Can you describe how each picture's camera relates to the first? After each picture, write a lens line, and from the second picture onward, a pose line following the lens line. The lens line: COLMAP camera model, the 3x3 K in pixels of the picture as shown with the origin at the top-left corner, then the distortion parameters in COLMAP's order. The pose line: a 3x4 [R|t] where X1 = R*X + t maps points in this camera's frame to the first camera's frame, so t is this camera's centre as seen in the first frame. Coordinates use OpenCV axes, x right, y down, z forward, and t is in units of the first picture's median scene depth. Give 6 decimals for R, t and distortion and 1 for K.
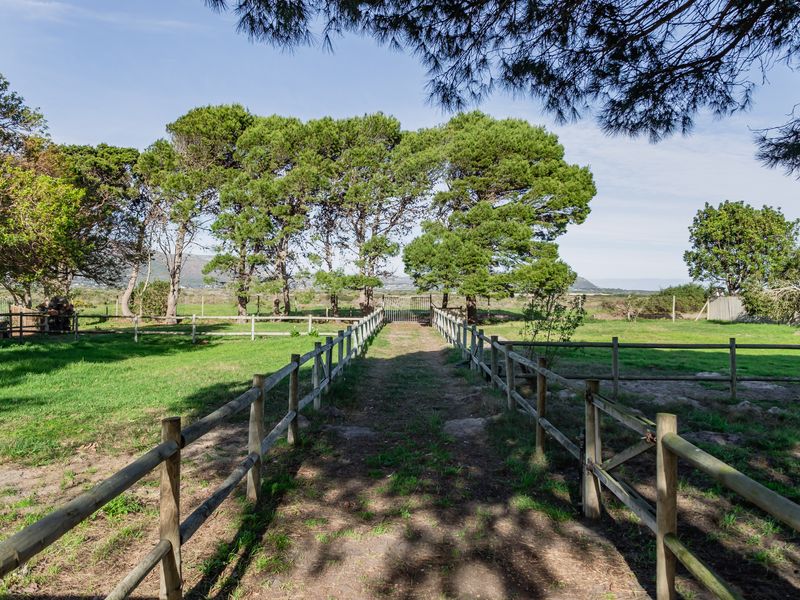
lens RADIAL K [[644.7, 0, 400.0], [0, 644.7, 300.0], [0, 0, 1]] dist [0.000440, 0.000404]
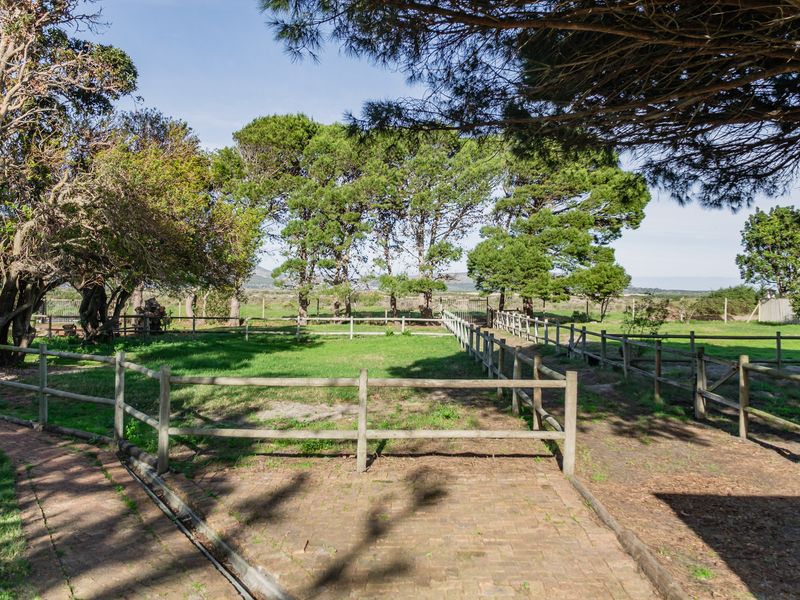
lens RADIAL K [[725.3, 0, 400.0], [0, 725.3, 300.0], [0, 0, 1]] dist [0.000800, -0.012613]
pose [[0.999897, -0.000577, -0.014326, -0.079597], [0.000561, 0.999999, -0.001123, -0.002469], [0.014327, 0.001115, 0.999897, -0.165731]]
